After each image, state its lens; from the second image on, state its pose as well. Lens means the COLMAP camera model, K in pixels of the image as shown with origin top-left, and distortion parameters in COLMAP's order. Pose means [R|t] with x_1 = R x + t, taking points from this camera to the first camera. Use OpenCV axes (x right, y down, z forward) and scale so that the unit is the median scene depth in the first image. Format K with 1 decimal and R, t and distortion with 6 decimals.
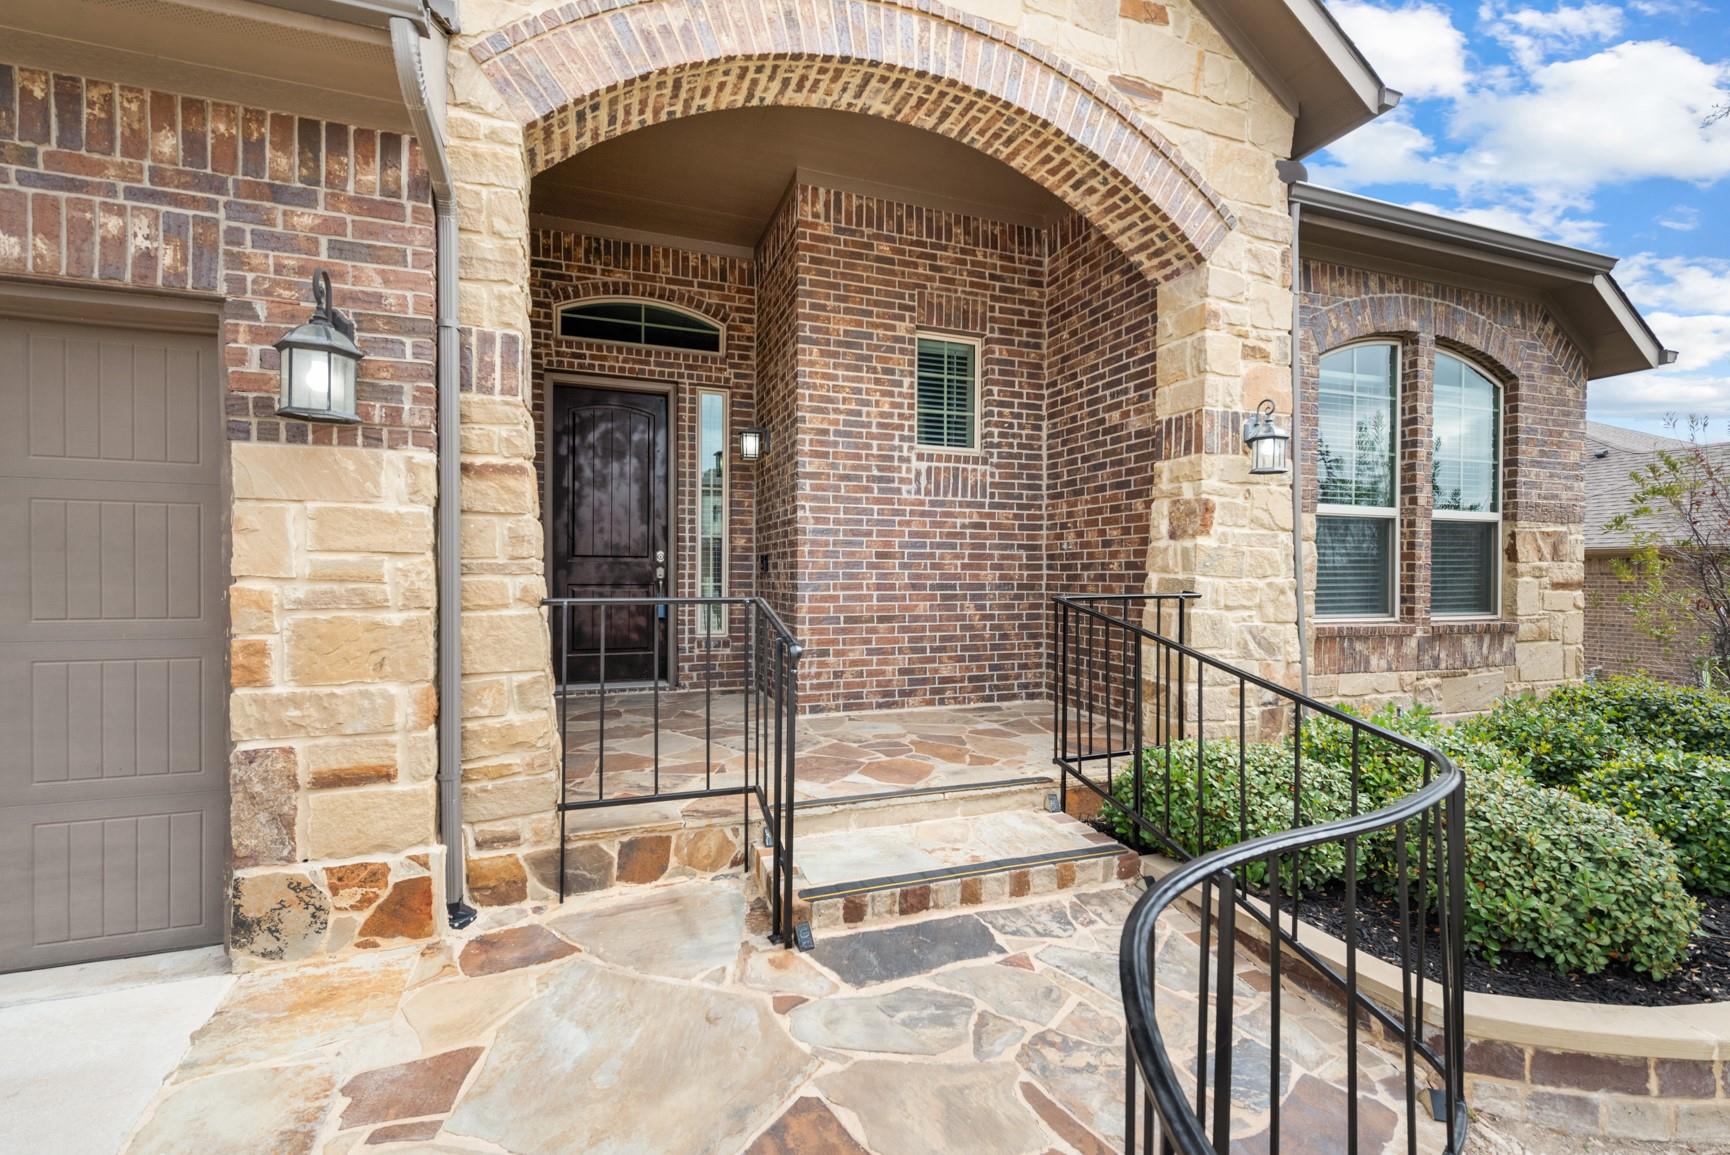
lens RADIAL K [[771.6, 0, 870.0], [0, 771.6, 575.8], [0, 0, 1]] dist [-0.001626, -0.000159]
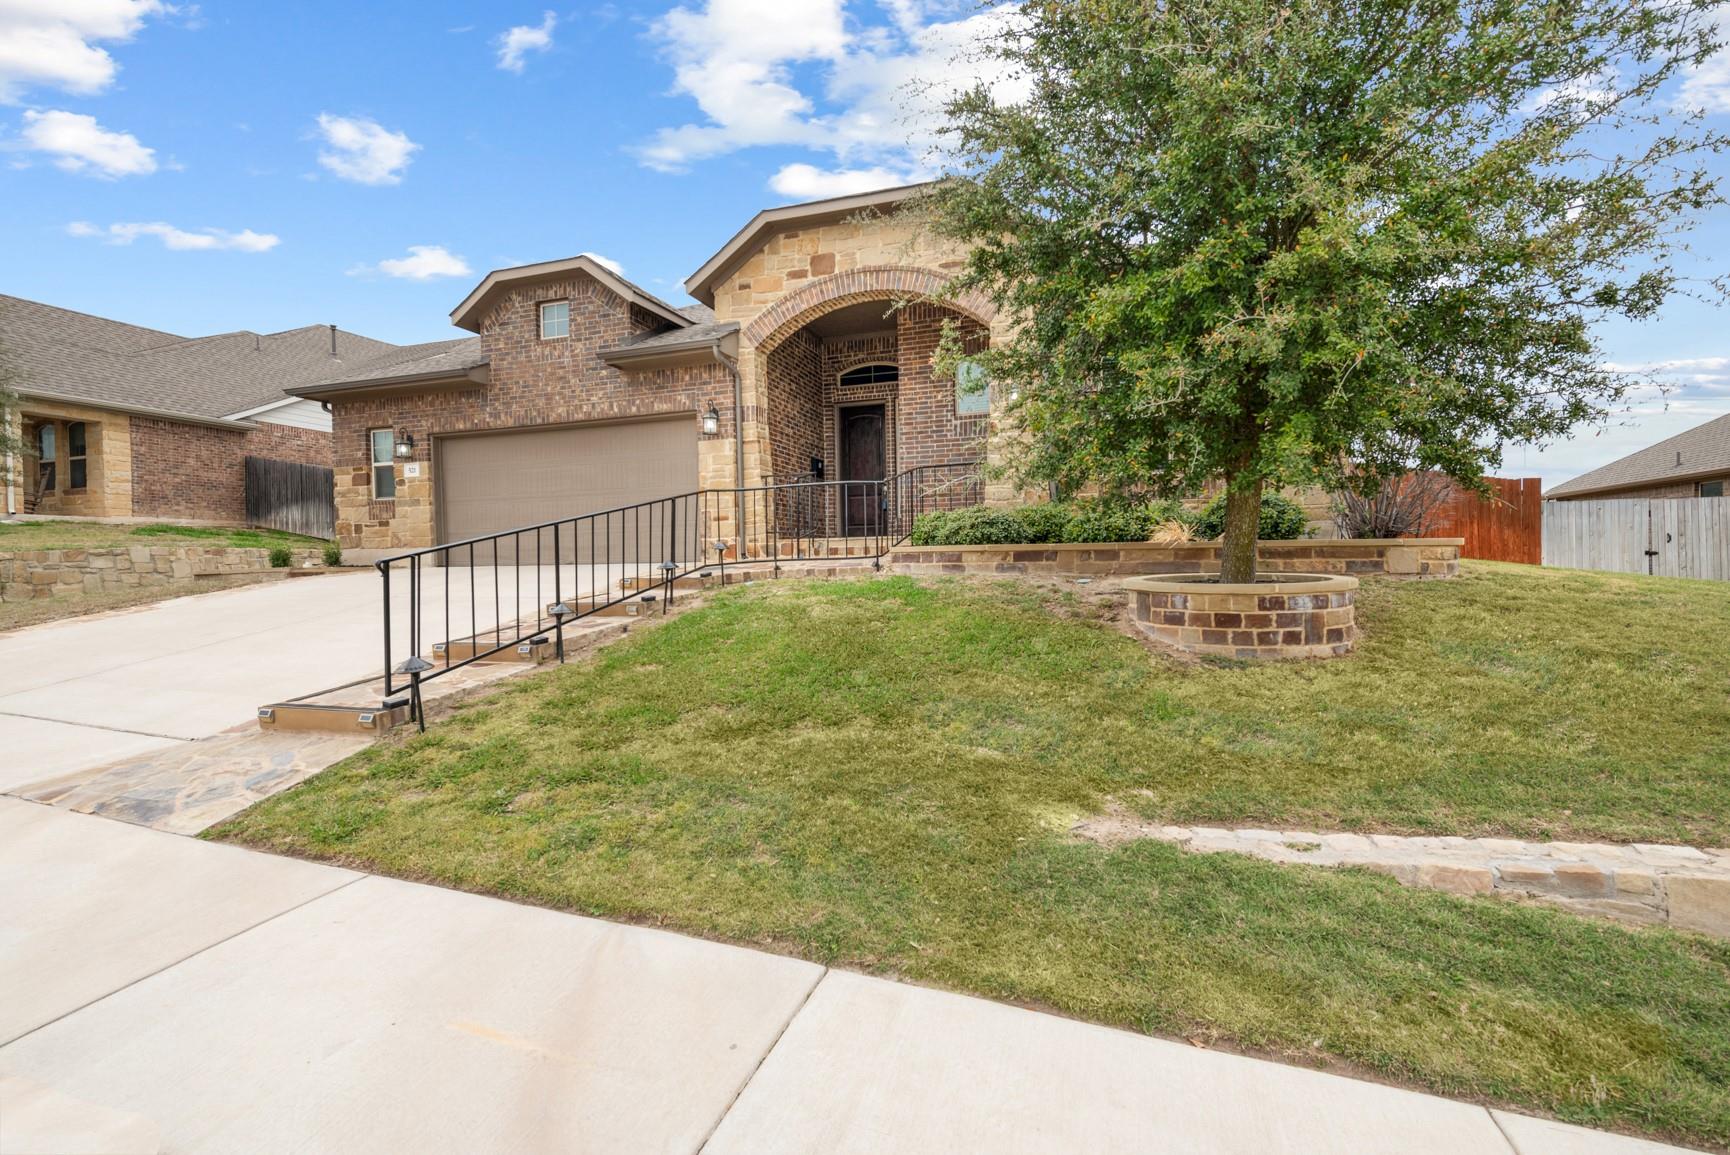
lens RADIAL K [[771.6, 0, 861.6], [0, 771.6, 573.6], [0, 0, 1]] dist [-0.001626, -0.000159]
pose [[0.752529, 0.000760, -0.658559, 2.632725], [0.010611, 0.999856, 0.013278, 0.505576], [0.658474, -0.016980, 0.752412, -1.631940]]
